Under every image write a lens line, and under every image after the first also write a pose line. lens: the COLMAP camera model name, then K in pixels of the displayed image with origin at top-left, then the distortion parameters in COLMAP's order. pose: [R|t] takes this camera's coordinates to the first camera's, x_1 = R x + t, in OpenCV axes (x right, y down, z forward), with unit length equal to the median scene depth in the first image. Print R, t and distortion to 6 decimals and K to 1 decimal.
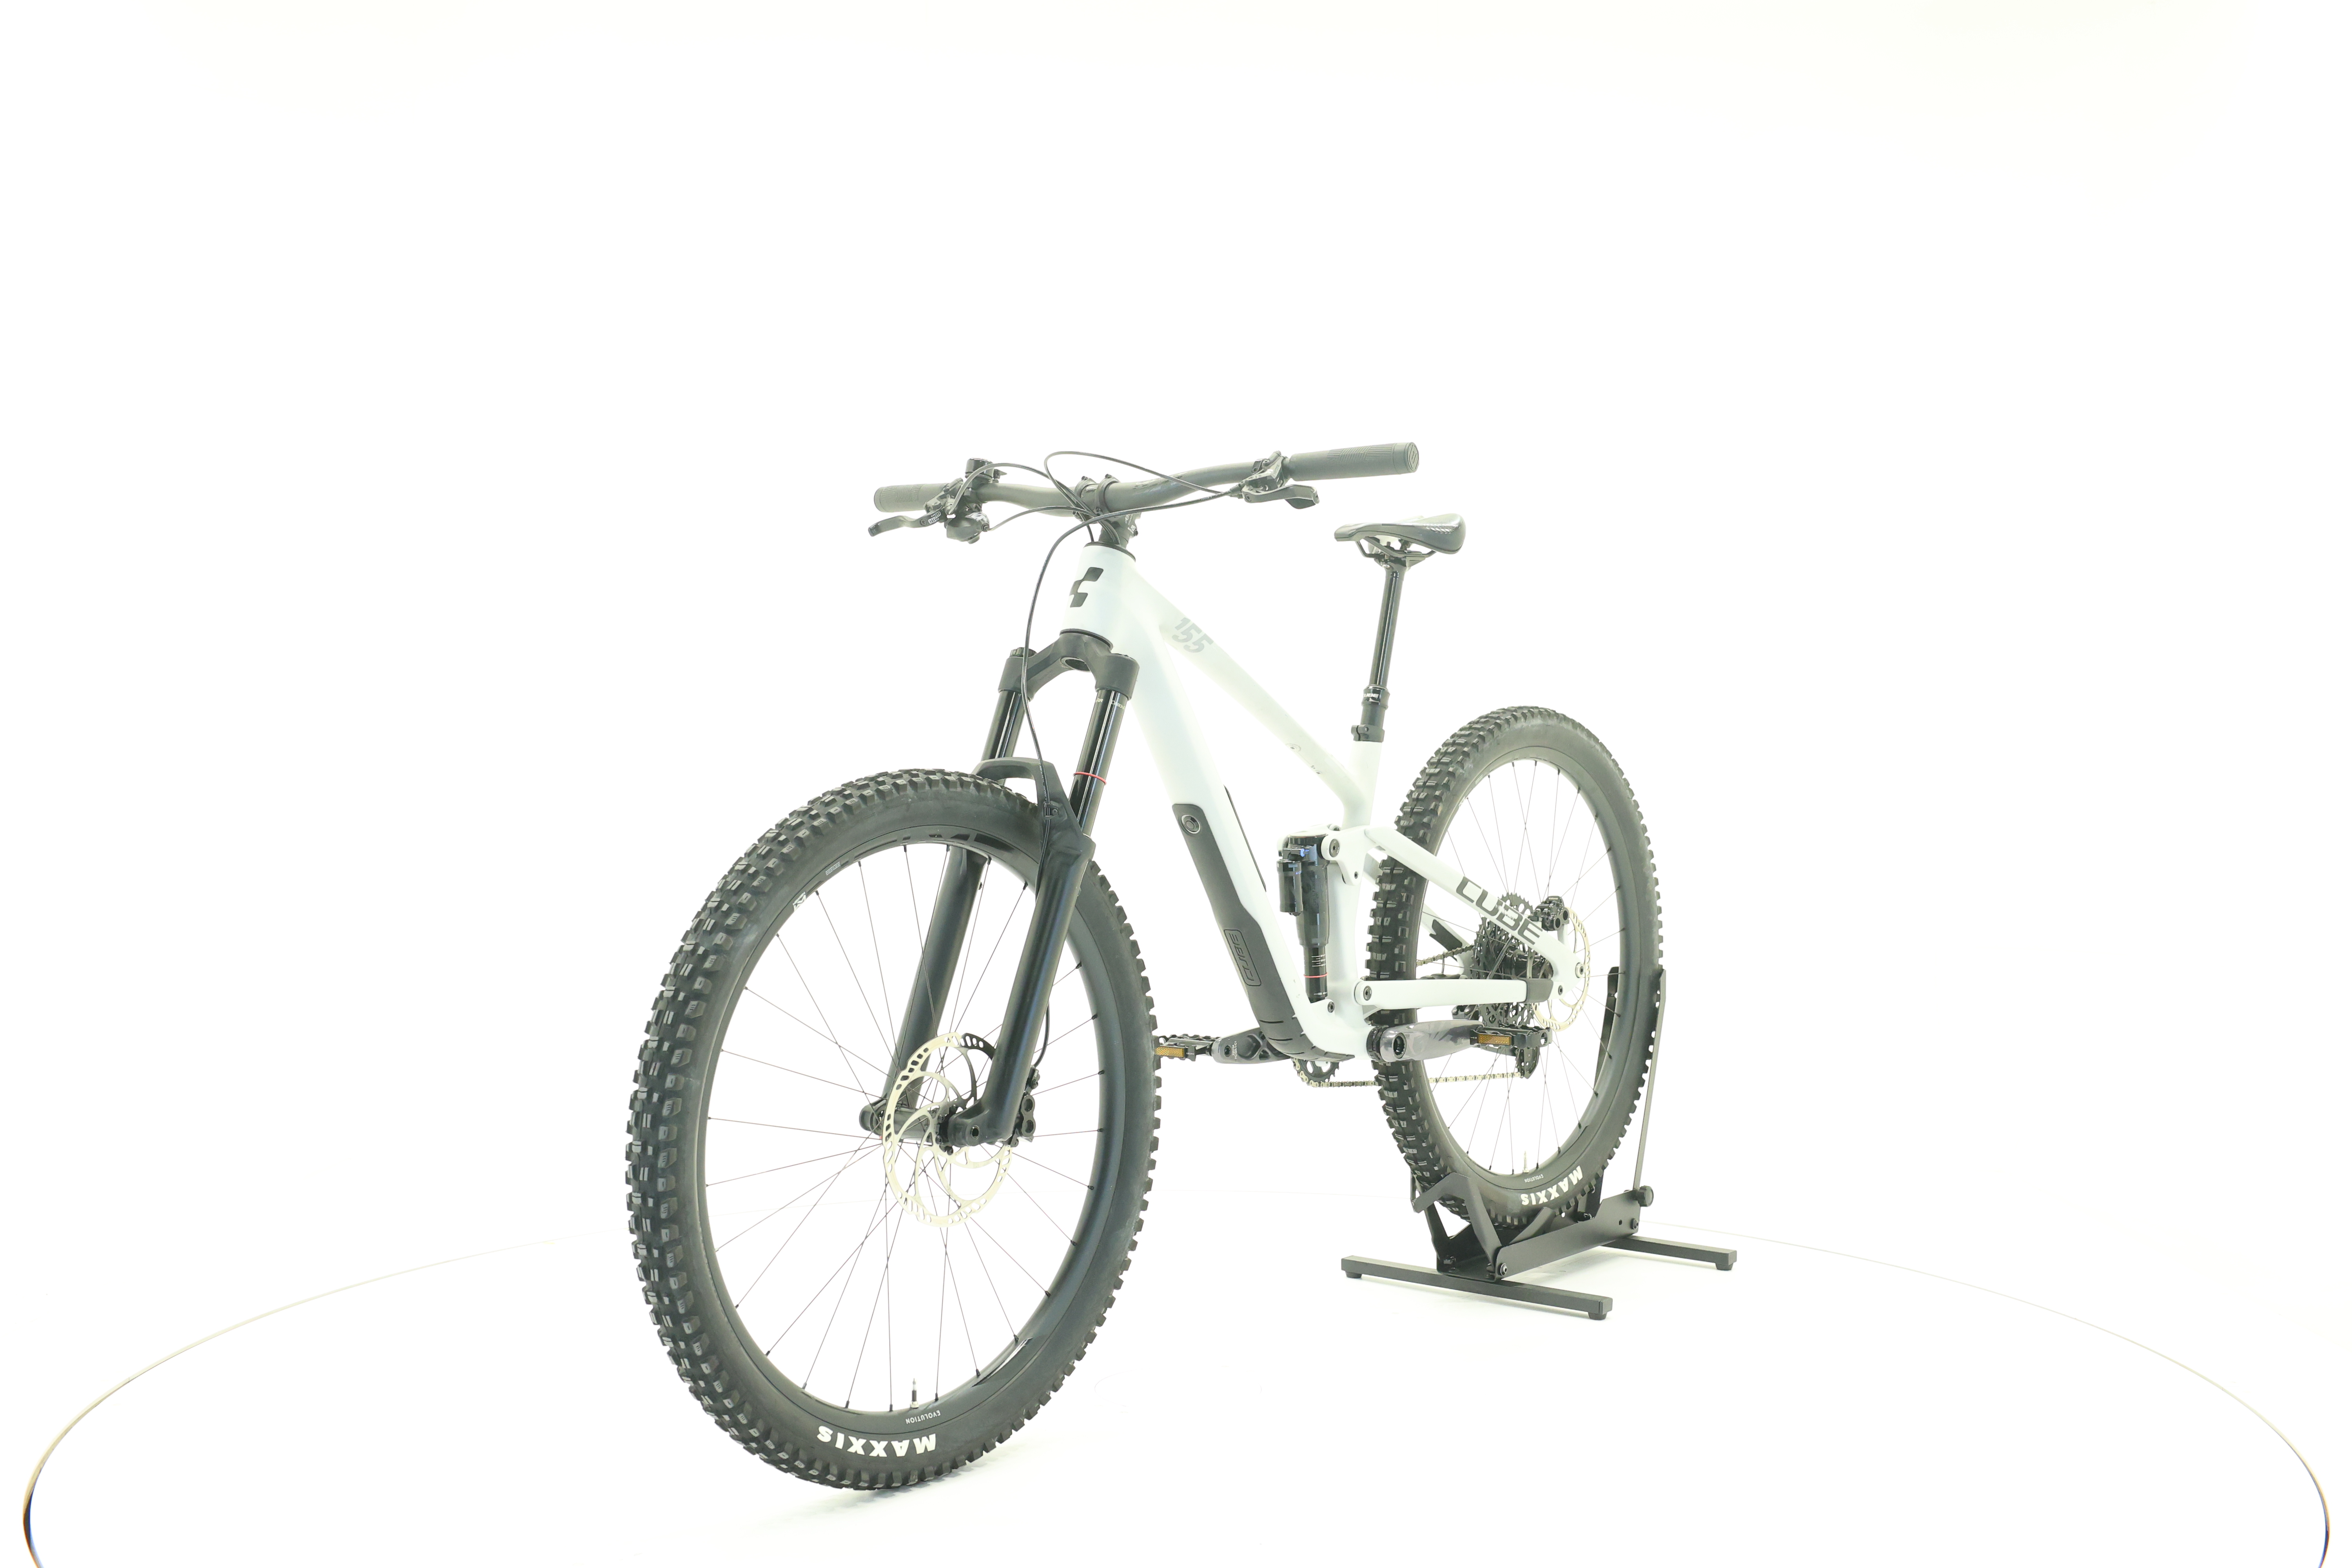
lens RADIAL K [[2492.1, 0, 1177.8], [0, 2492.1, 780.7], [0, 0, 1]] dist [0.000552, 0.000000]
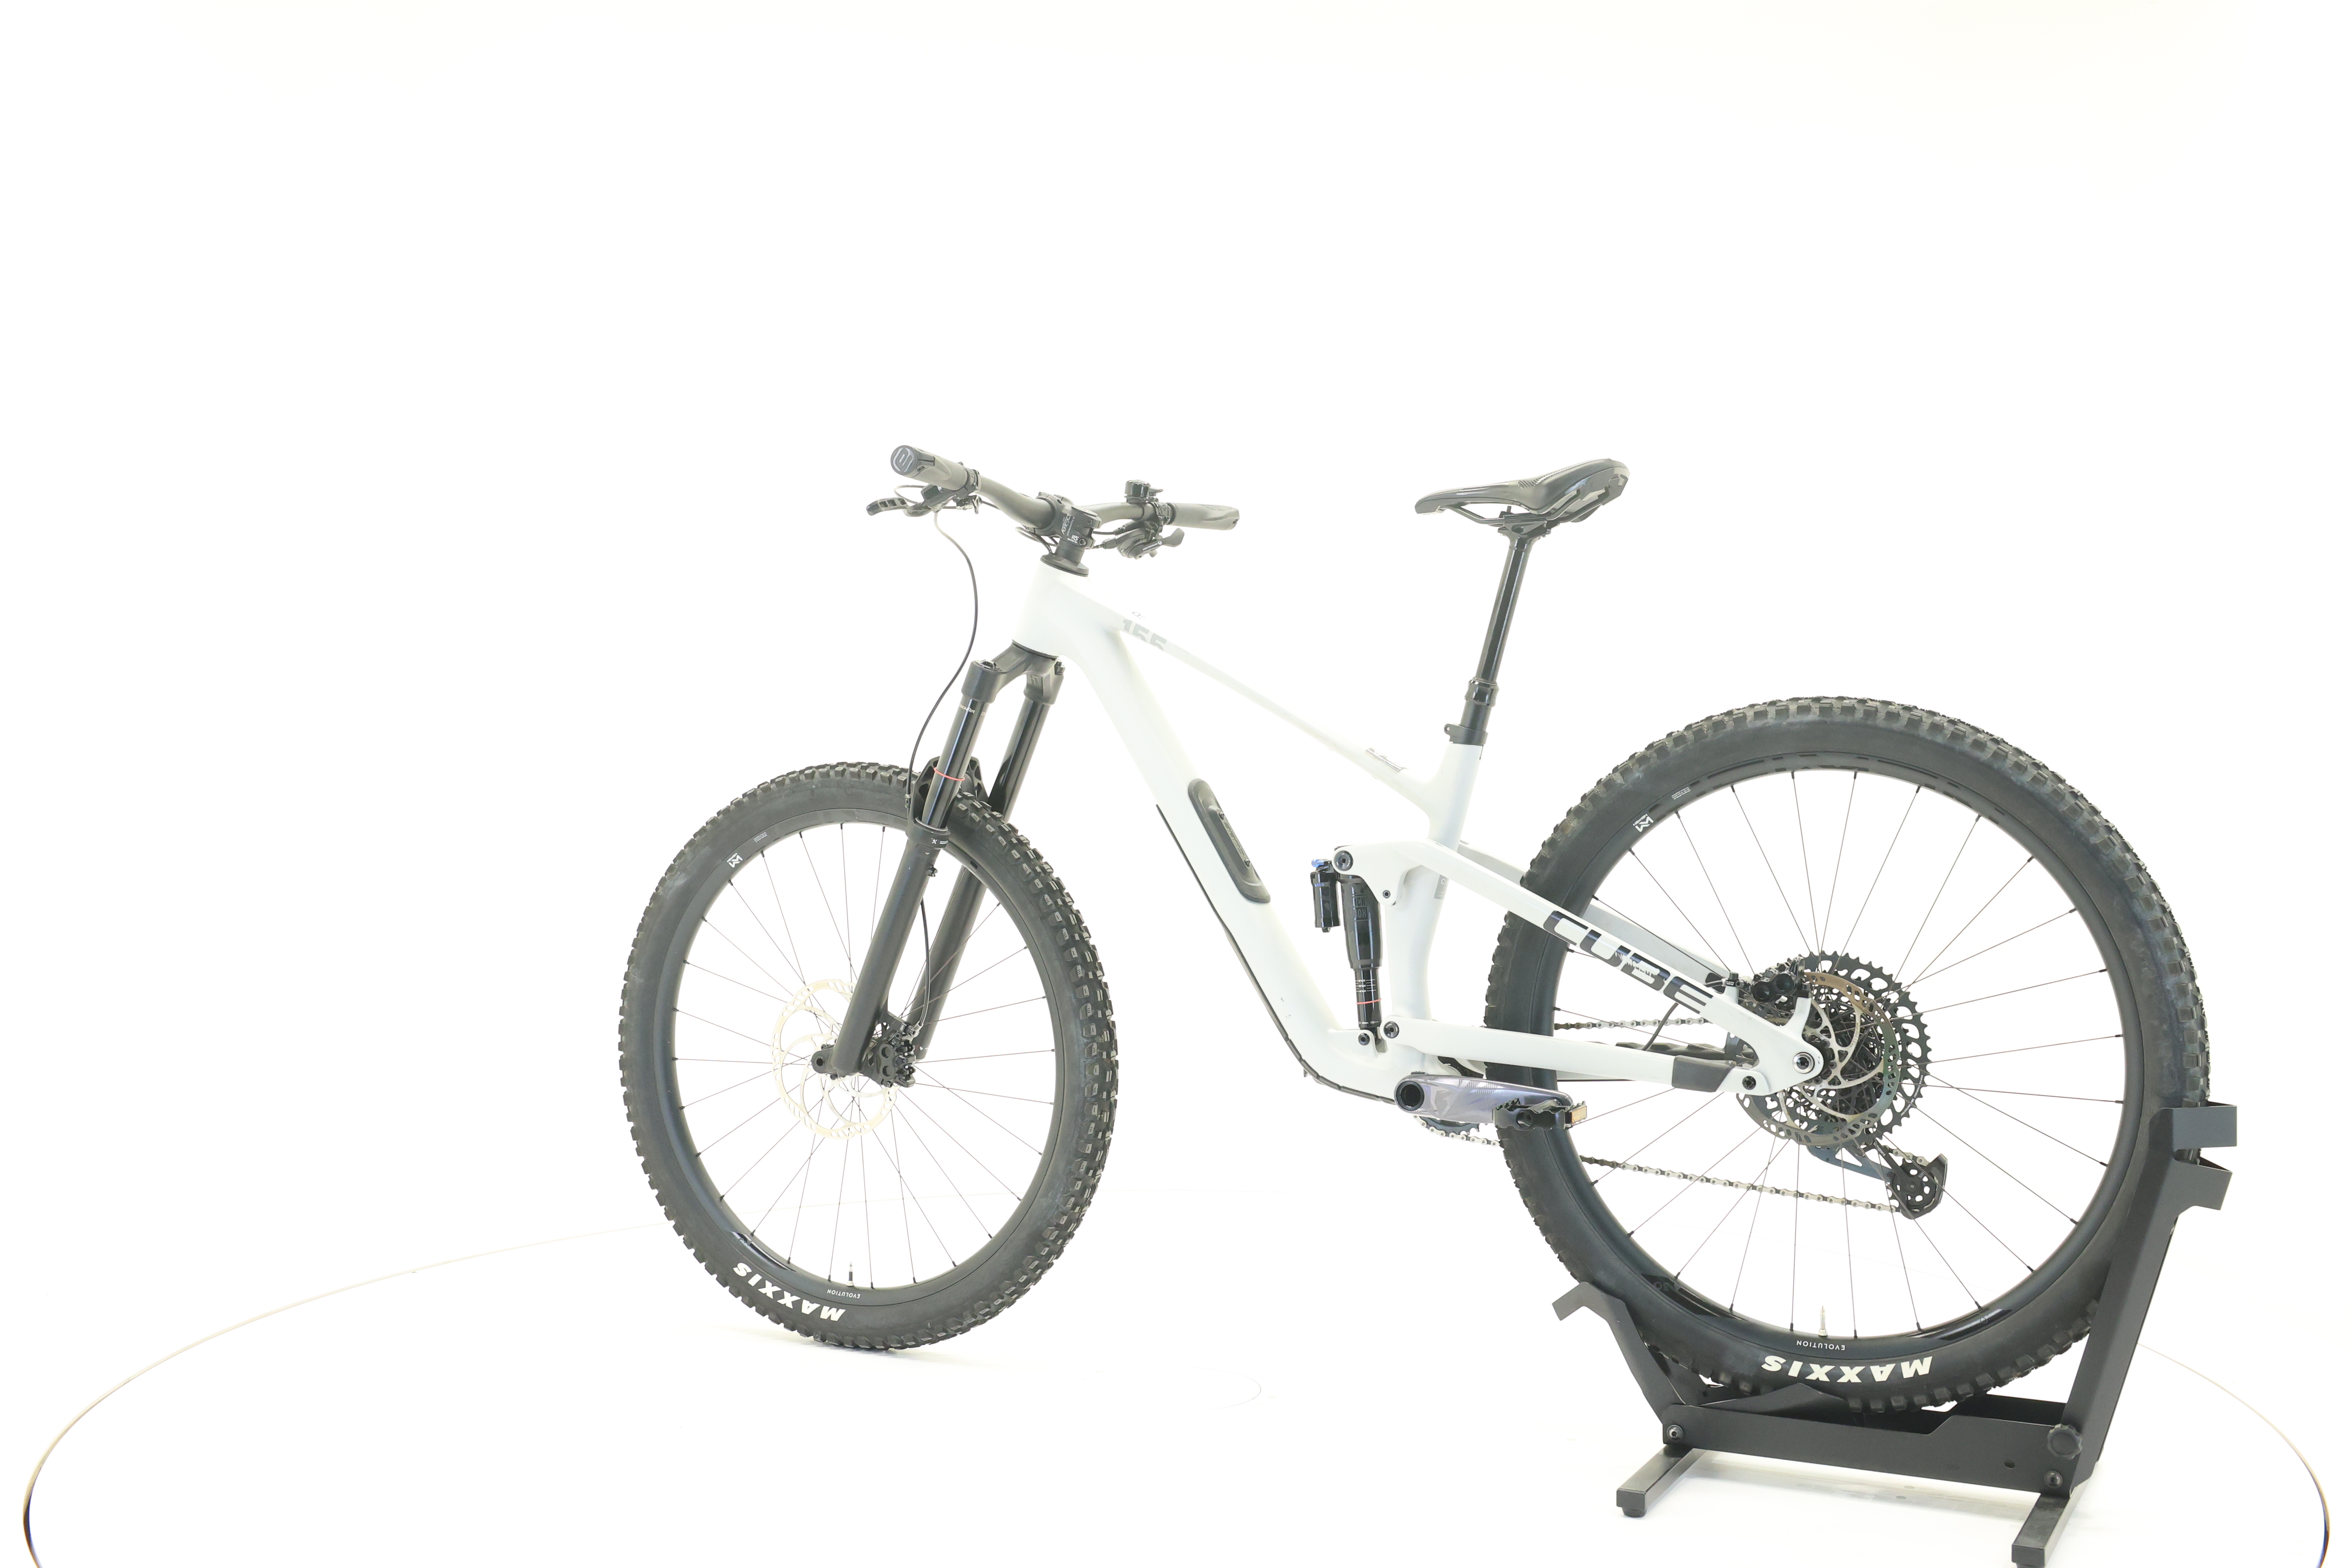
lens RADIAL K [[2492.1, 0, 1169.4], [0, 2492.1, 784.3], [0, 0, 1]] dist [0.000552, 0.000000]
pose [[0.191817, 0.015862, -0.981302, 0.929040], [-0.023039, 0.999667, 0.011655, -0.009320], [0.981160, 0.020372, 0.192119, 0.761481]]
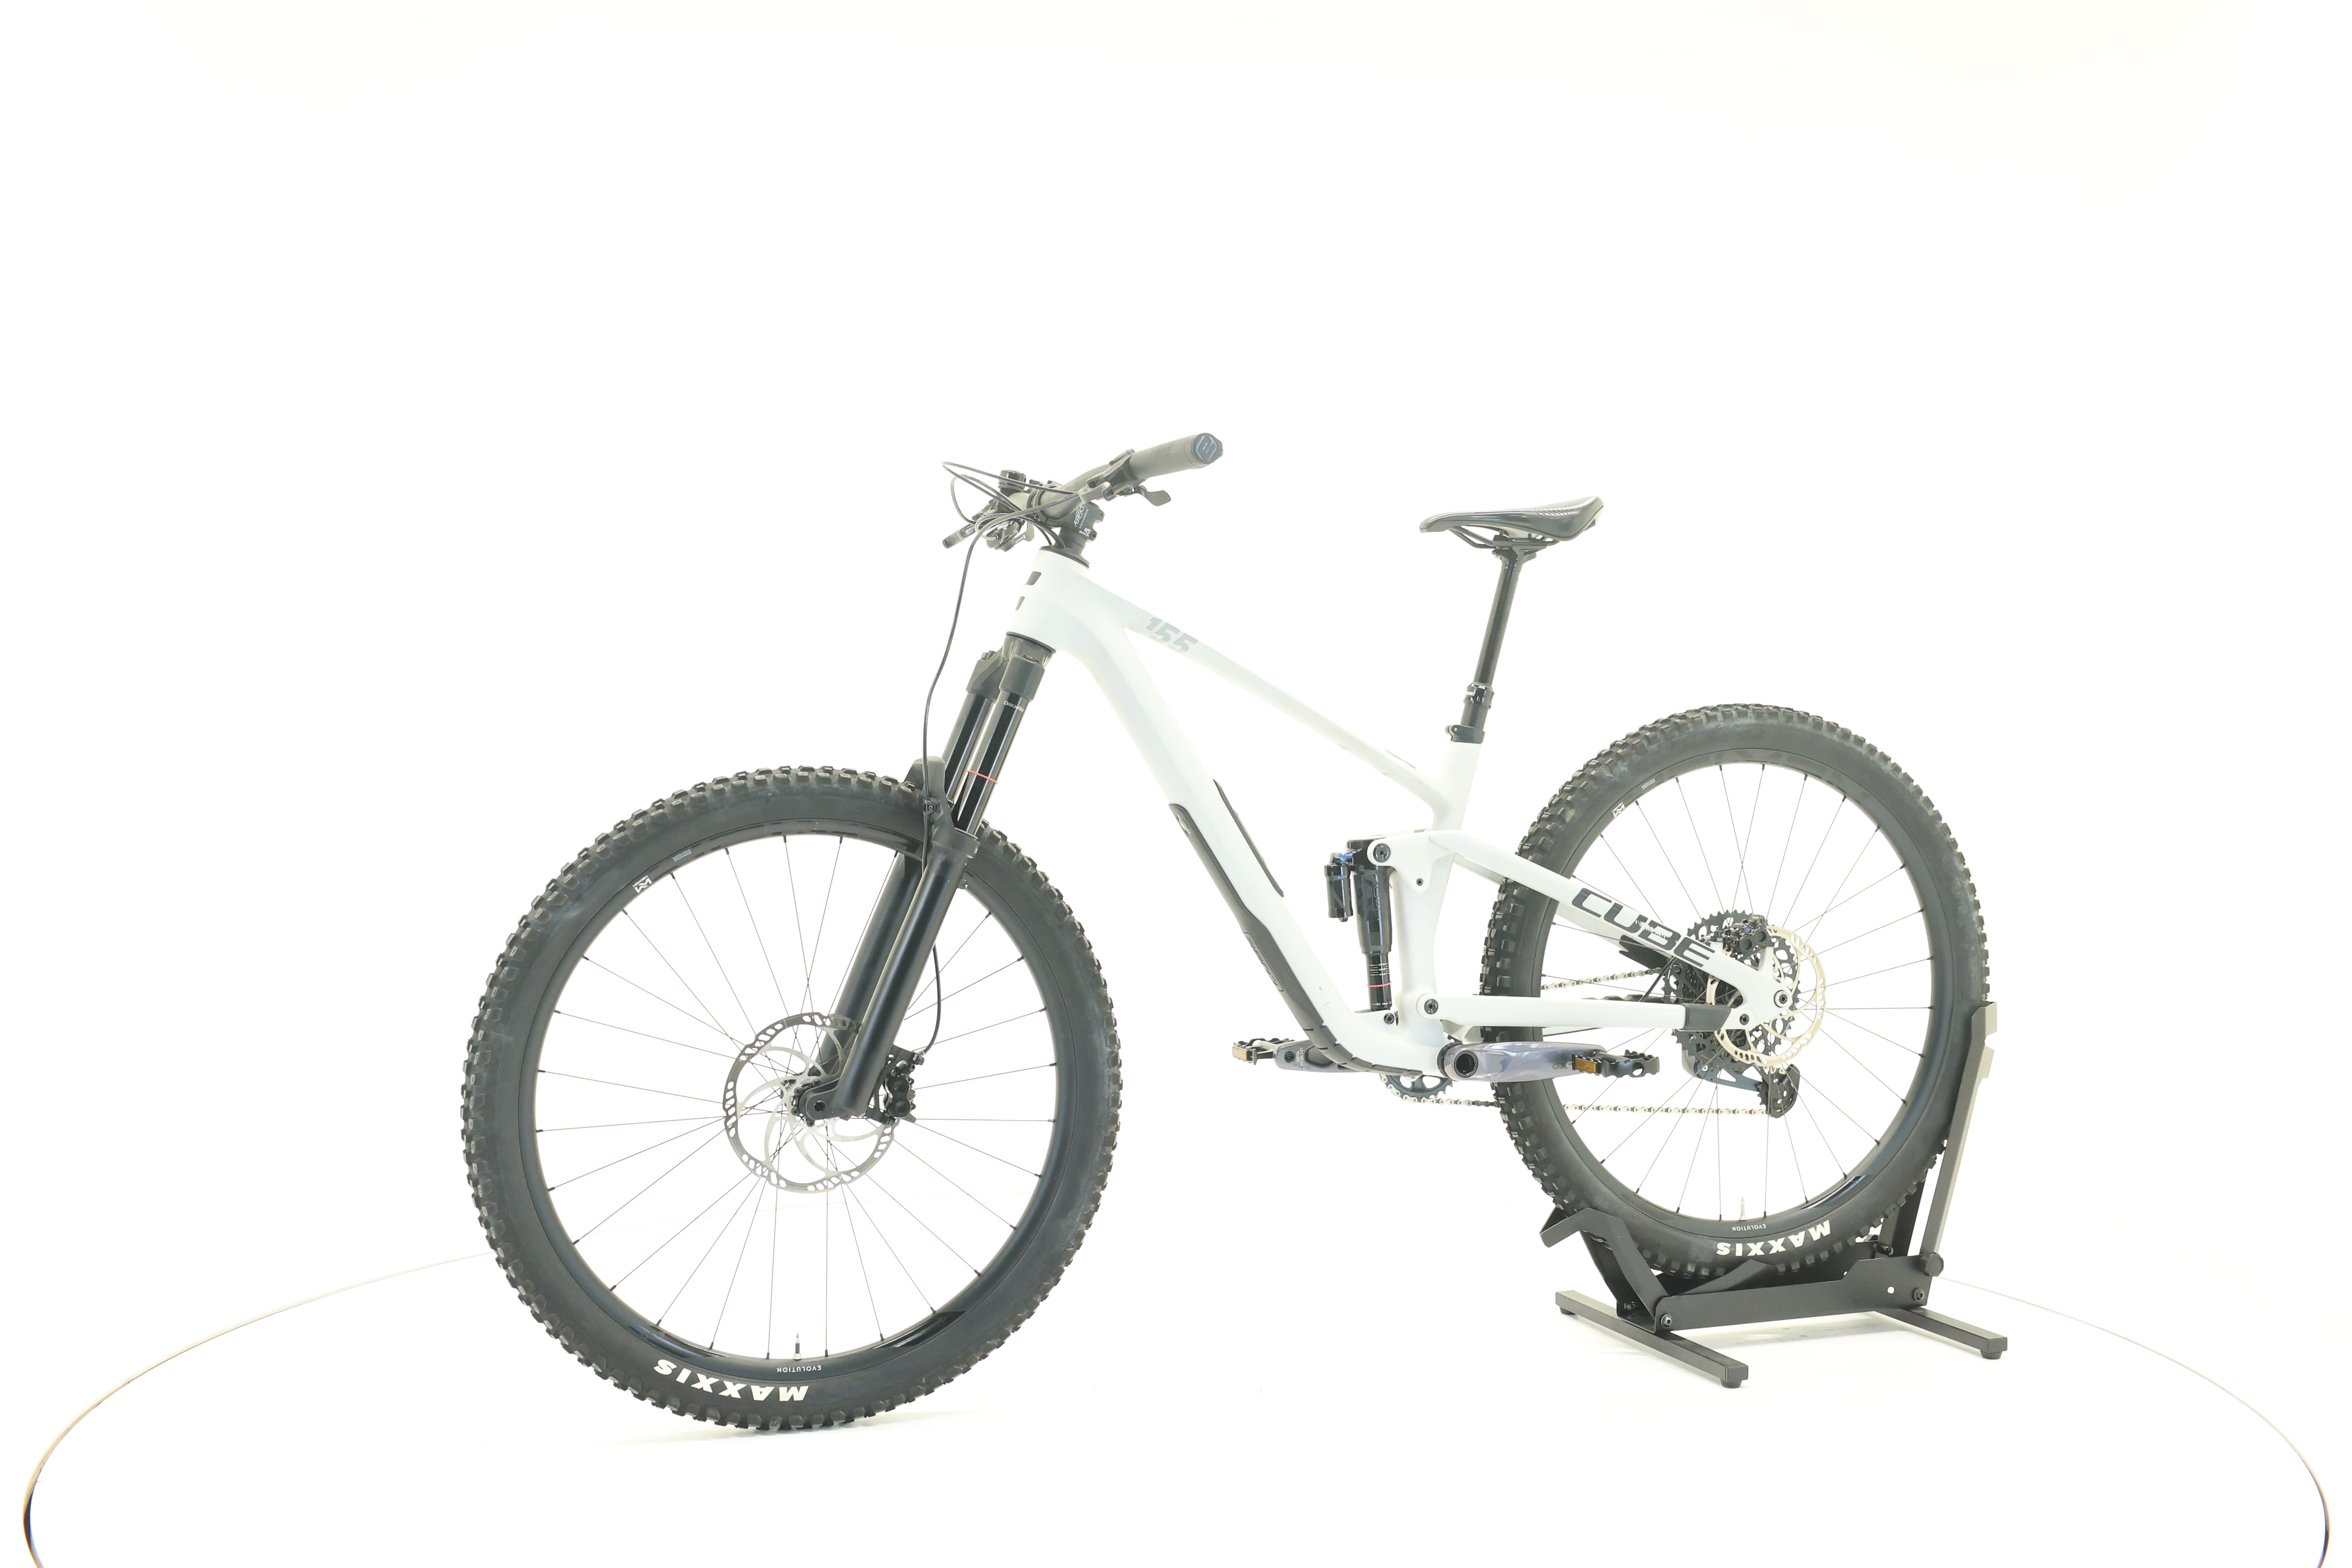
lens RADIAL K [[2492.1, 0, 1179.0], [0, 2492.1, 782.8], [0, 0, 1]] dist [0.000552, 0.000000]
pose [[0.854445, 0.009508, -0.519455, 0.492494], [-0.010664, 0.999943, 0.000762, 0.000265], [0.519433, 0.004889, 0.854497, 0.137883]]
